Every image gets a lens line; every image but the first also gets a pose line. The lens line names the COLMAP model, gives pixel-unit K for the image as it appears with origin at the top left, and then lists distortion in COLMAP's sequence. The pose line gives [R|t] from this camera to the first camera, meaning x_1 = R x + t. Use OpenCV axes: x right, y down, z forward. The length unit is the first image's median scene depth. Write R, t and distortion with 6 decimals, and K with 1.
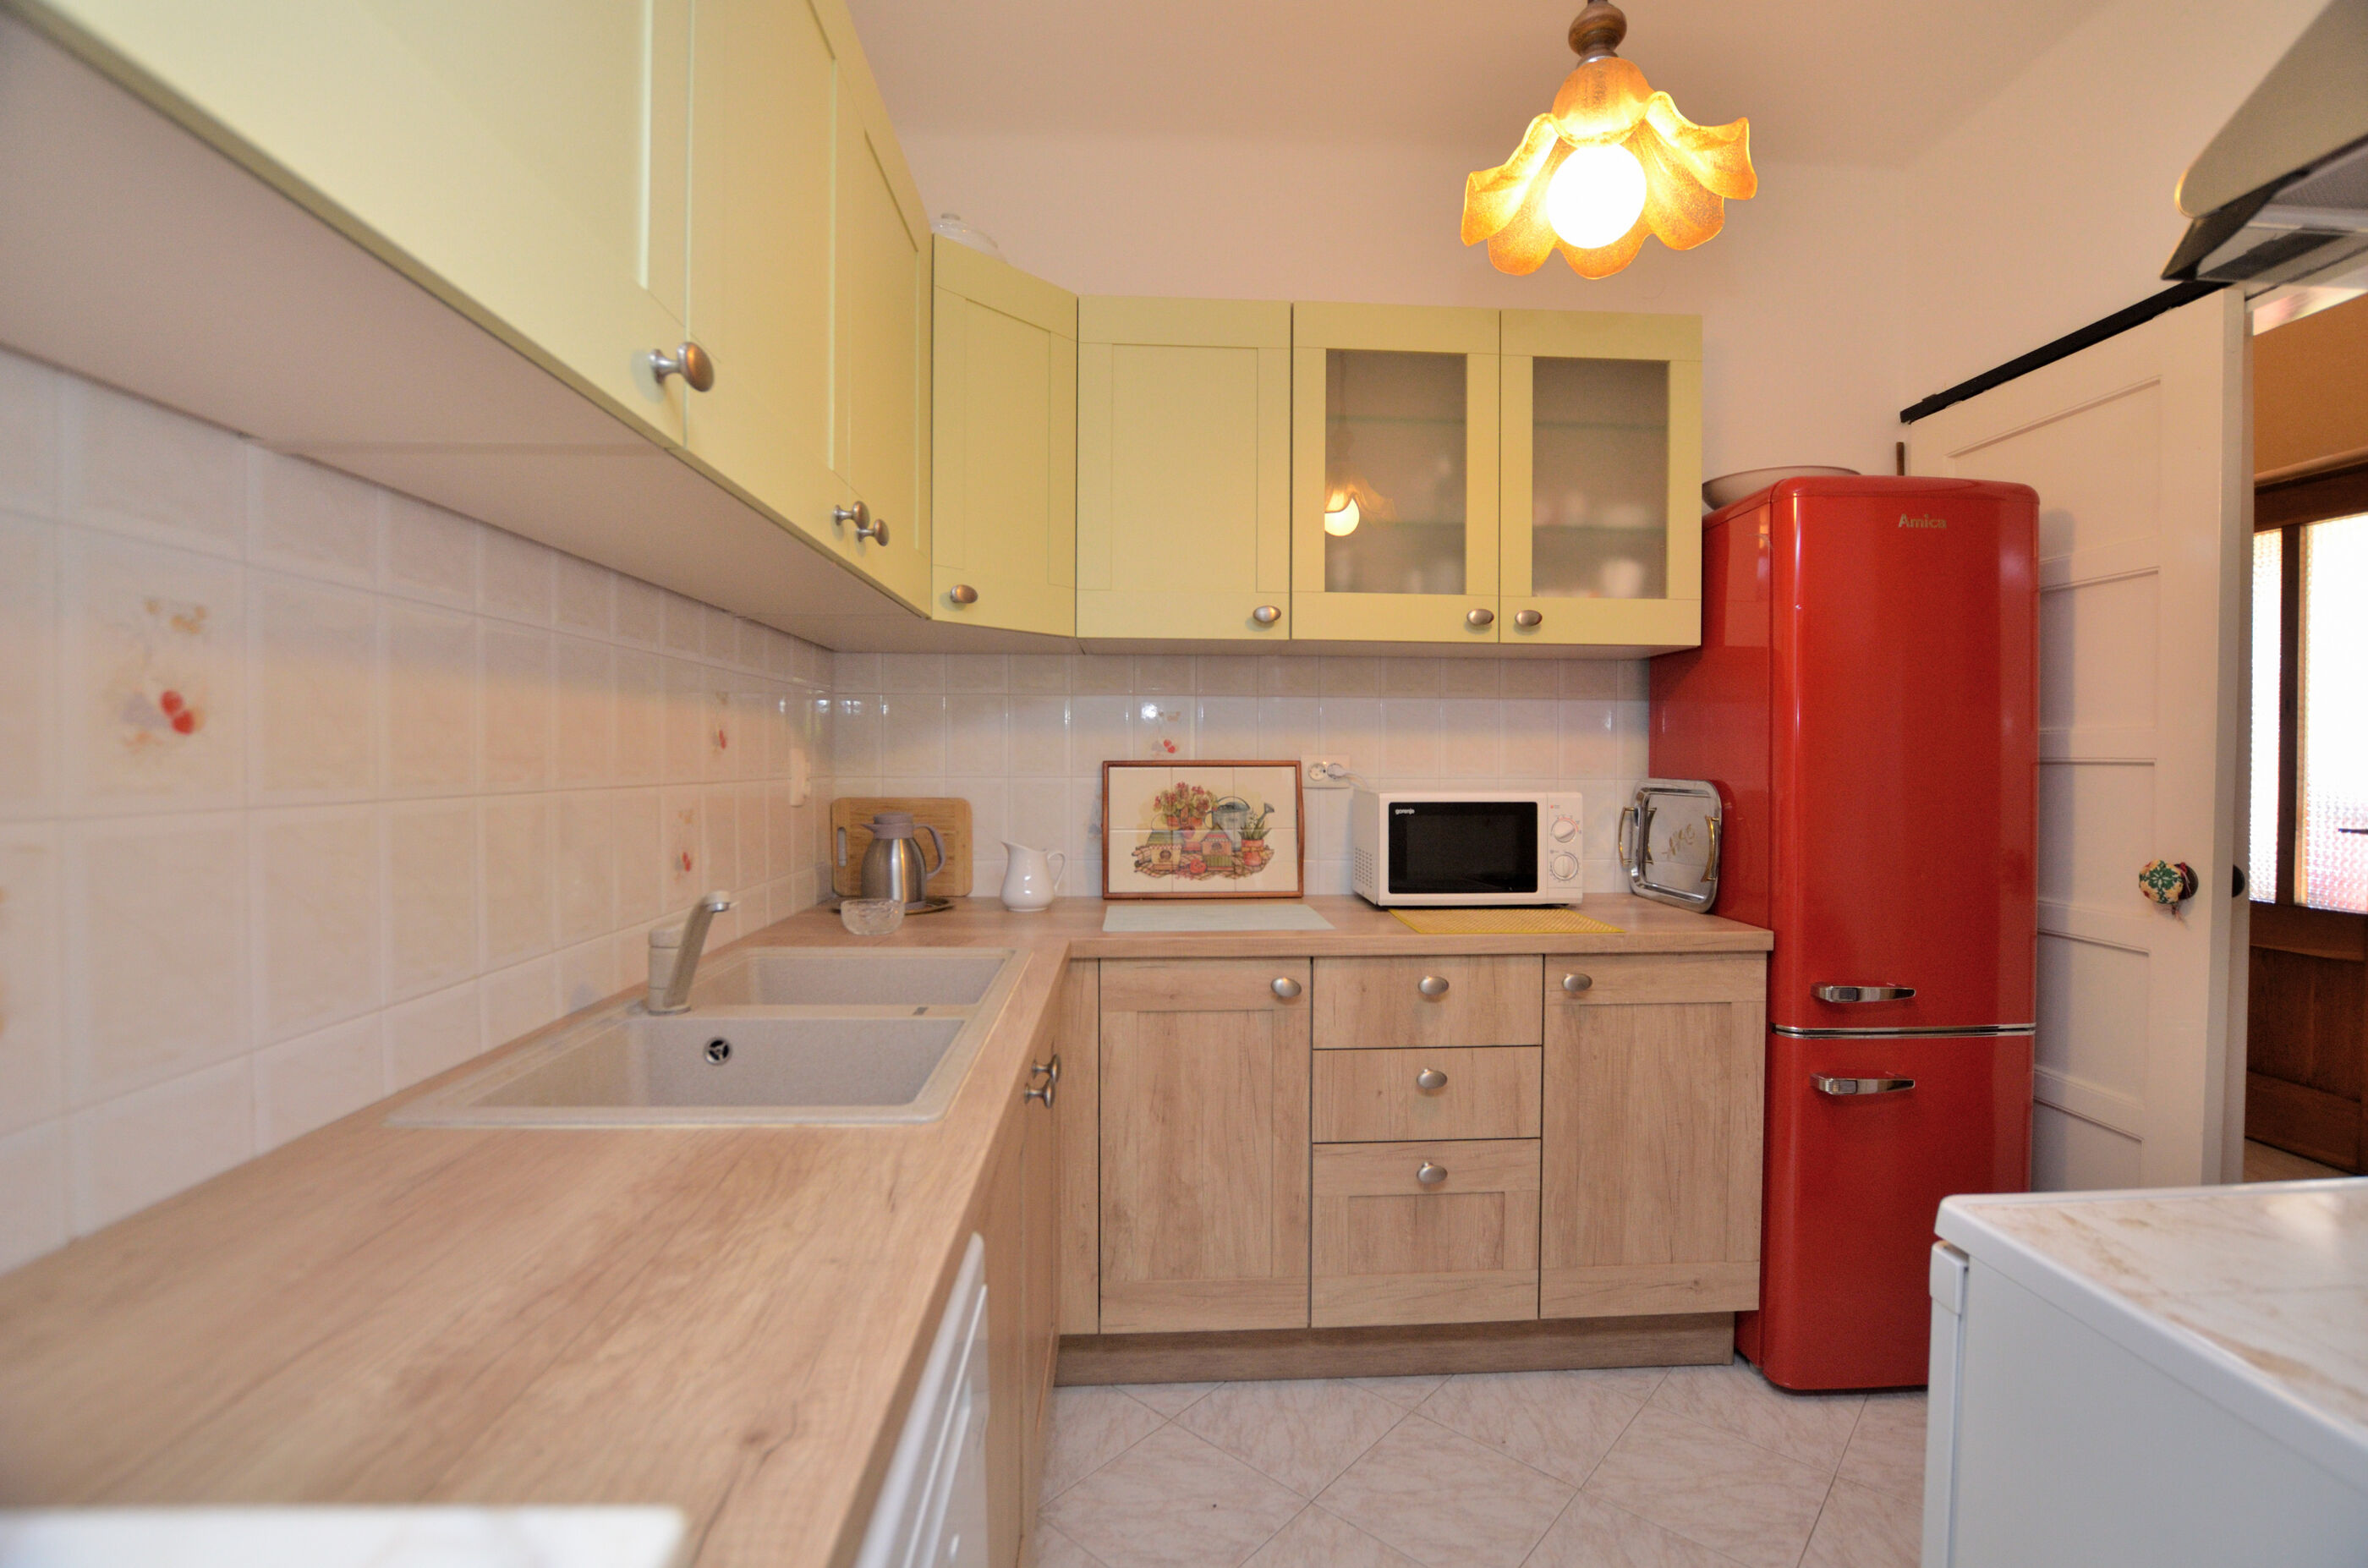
lens RADIAL K [[1041.2, 0, 1204.8], [0, 1041.2, 775.0], [0, 0, 1]] dist [-0.028487, 0.000656]
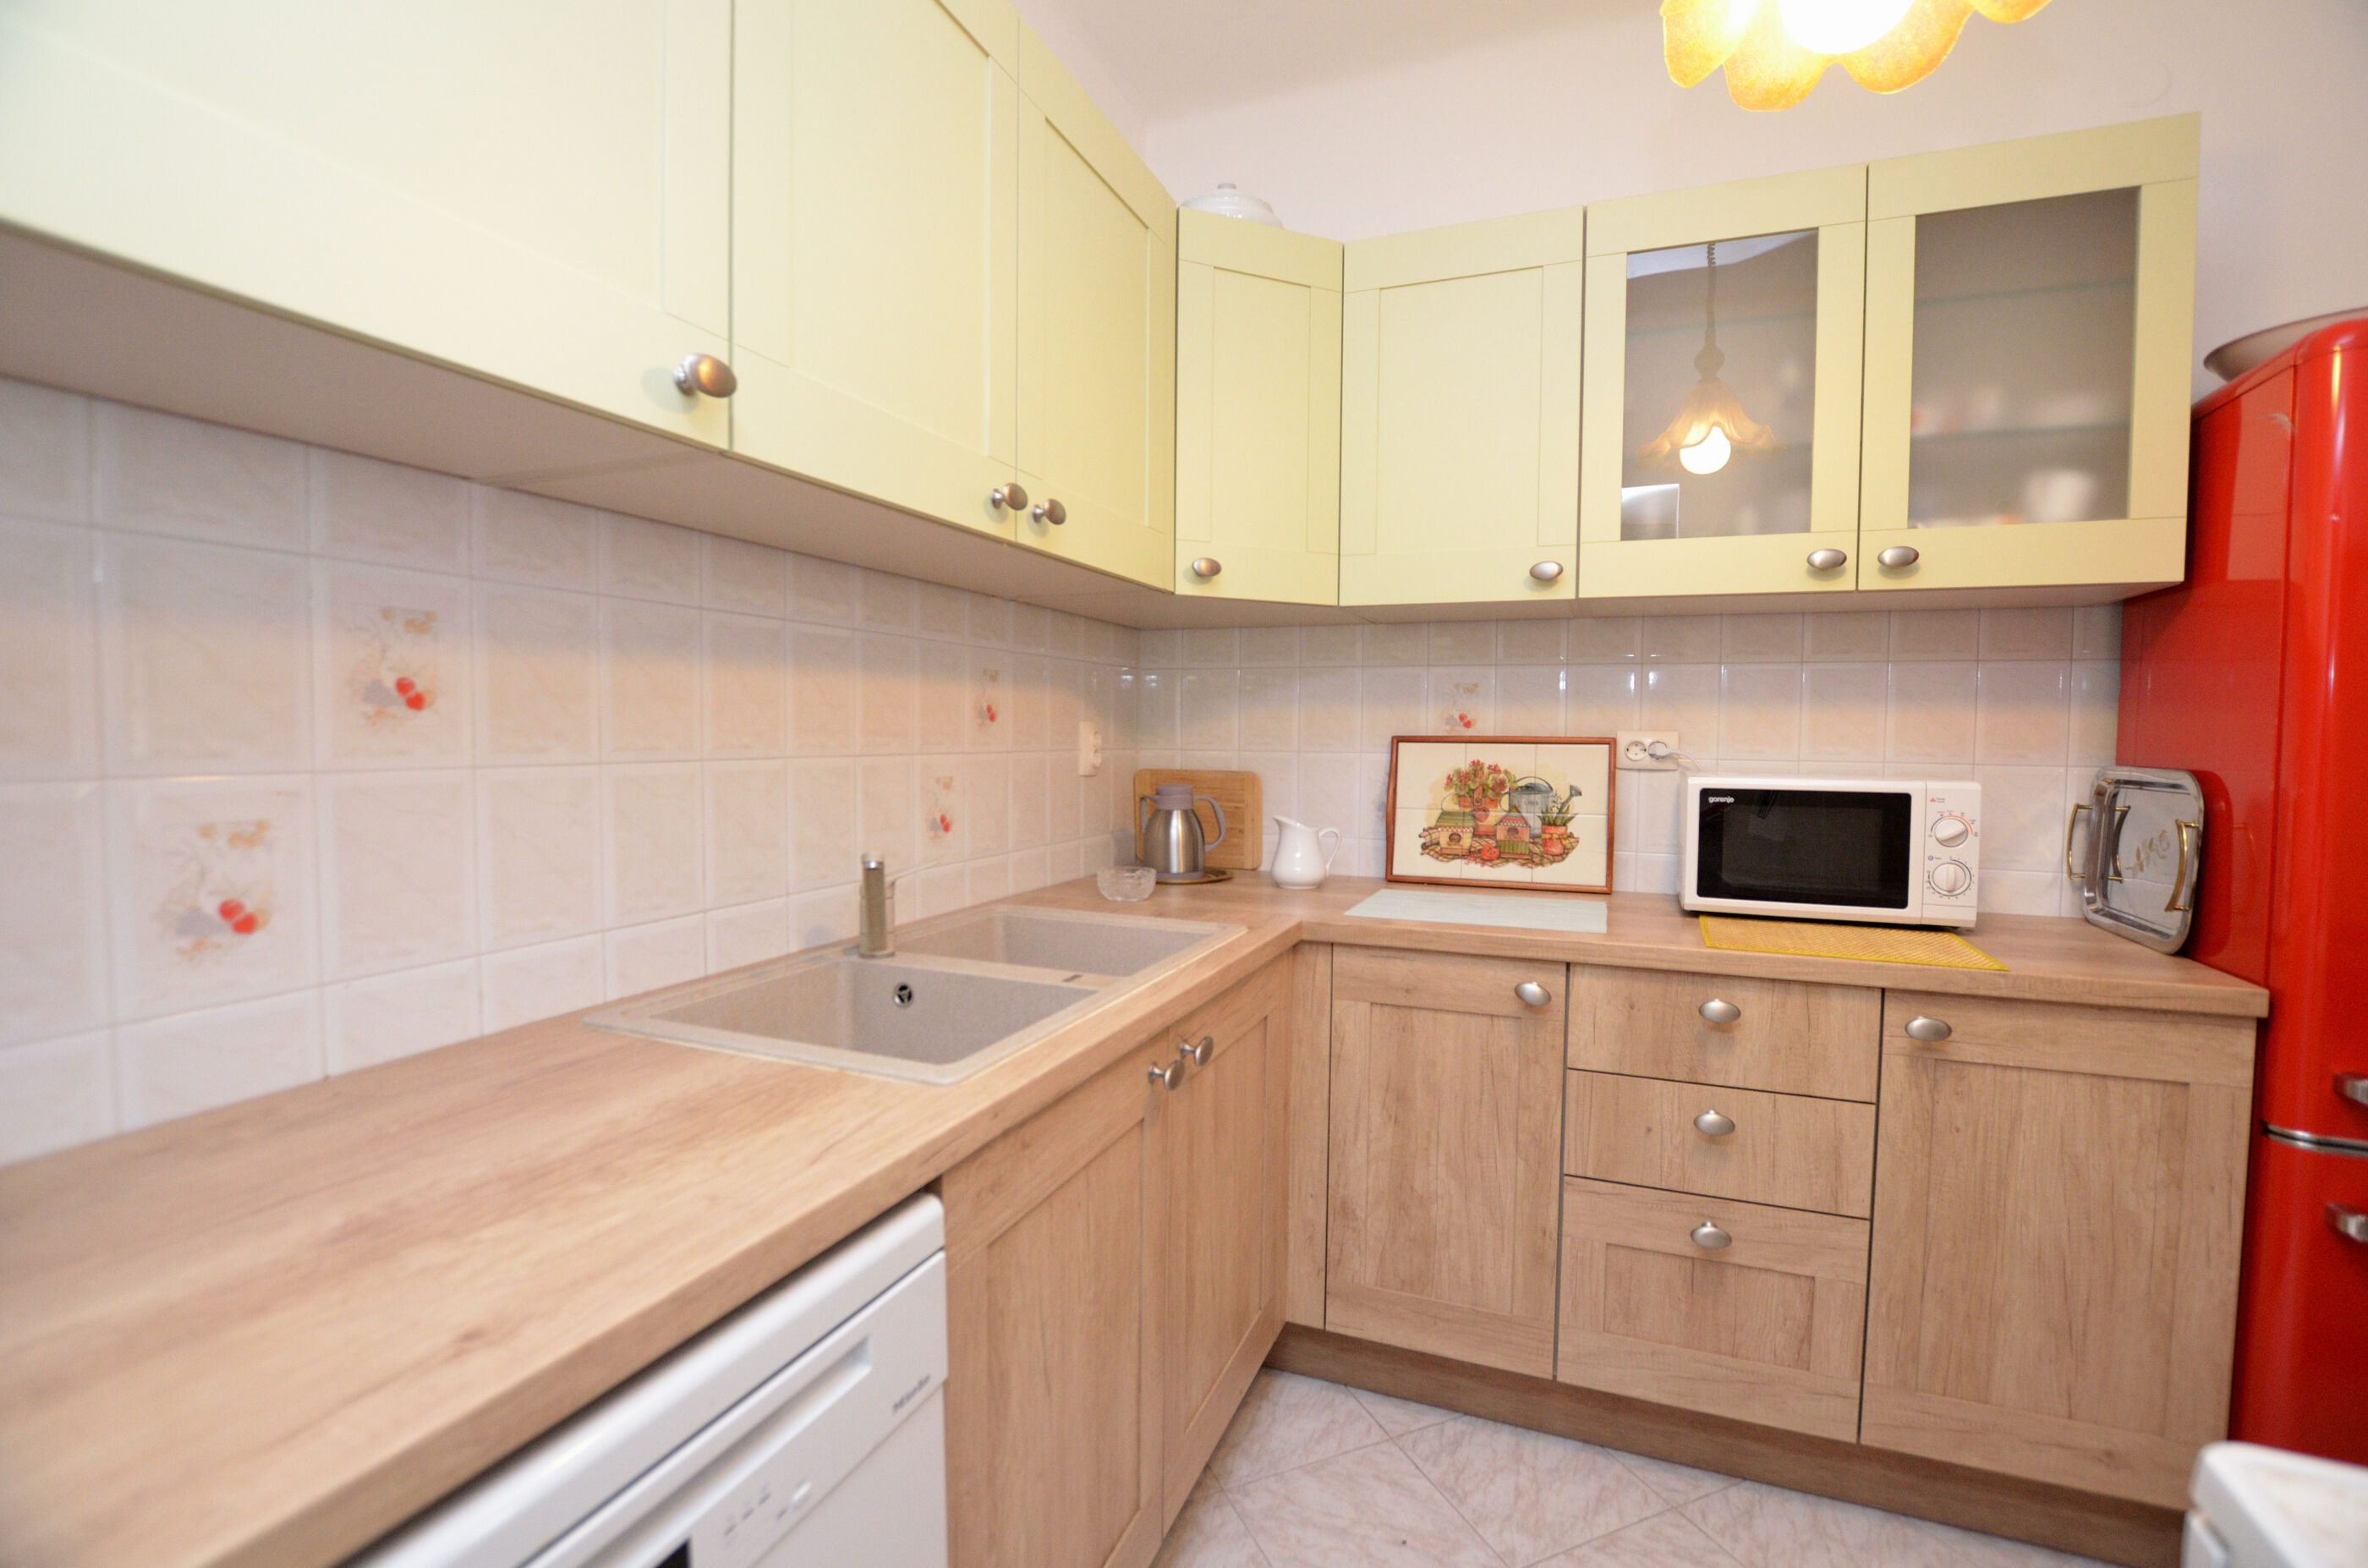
lens RADIAL K [[1041.9, 0, 1204.6], [0, 1041.9, 774.8], [0, 0, 1]] dist [-0.032807, 0.004094]
pose [[0.905332, 0.023406, -0.424058, 0.187778], [-0.013005, 0.999540, 0.027406, -0.002351], [0.424504, -0.019297, 0.905220, 0.086611]]
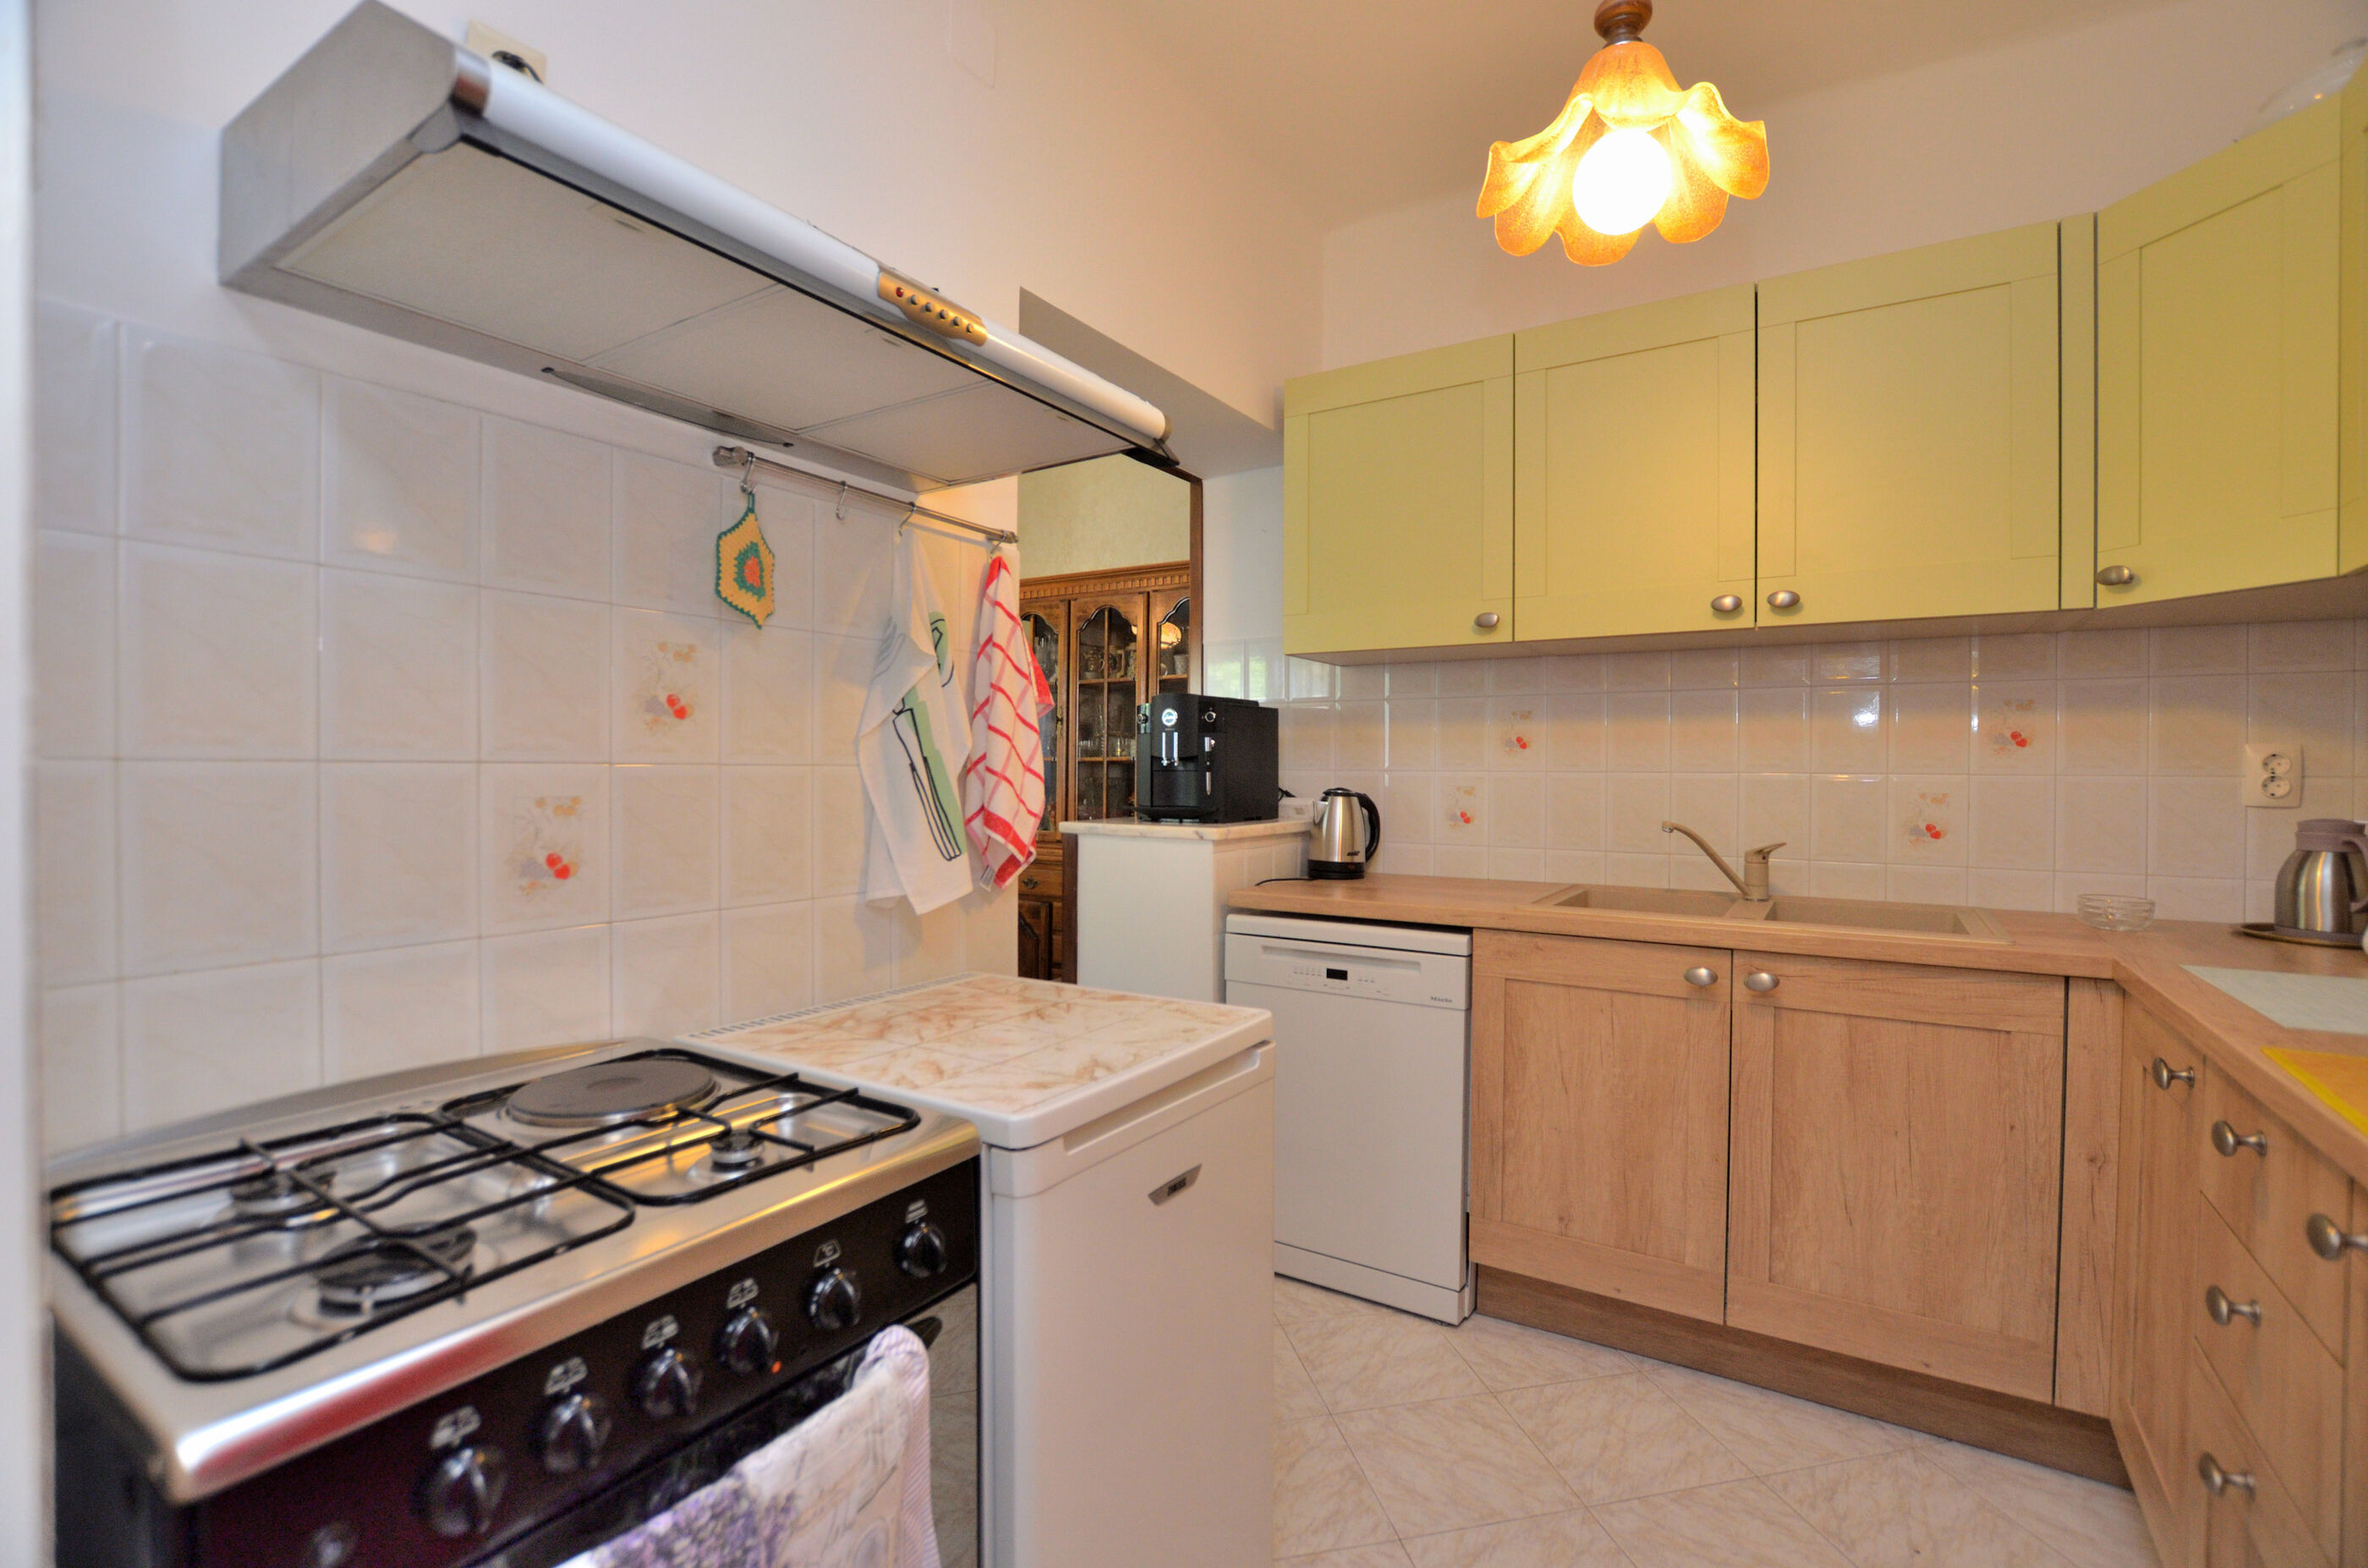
lens RADIAL K [[1041.9, 0, 1204.6], [0, 1041.9, 774.8], [0, 0, 1]] dist [-0.032807, 0.004094]
pose [[-0.590503, -0.003054, -0.807030, 0.954547], [-0.021169, 0.999707, 0.011706, 0.012231], [0.806758, 0.023996, -0.590394, 0.848304]]
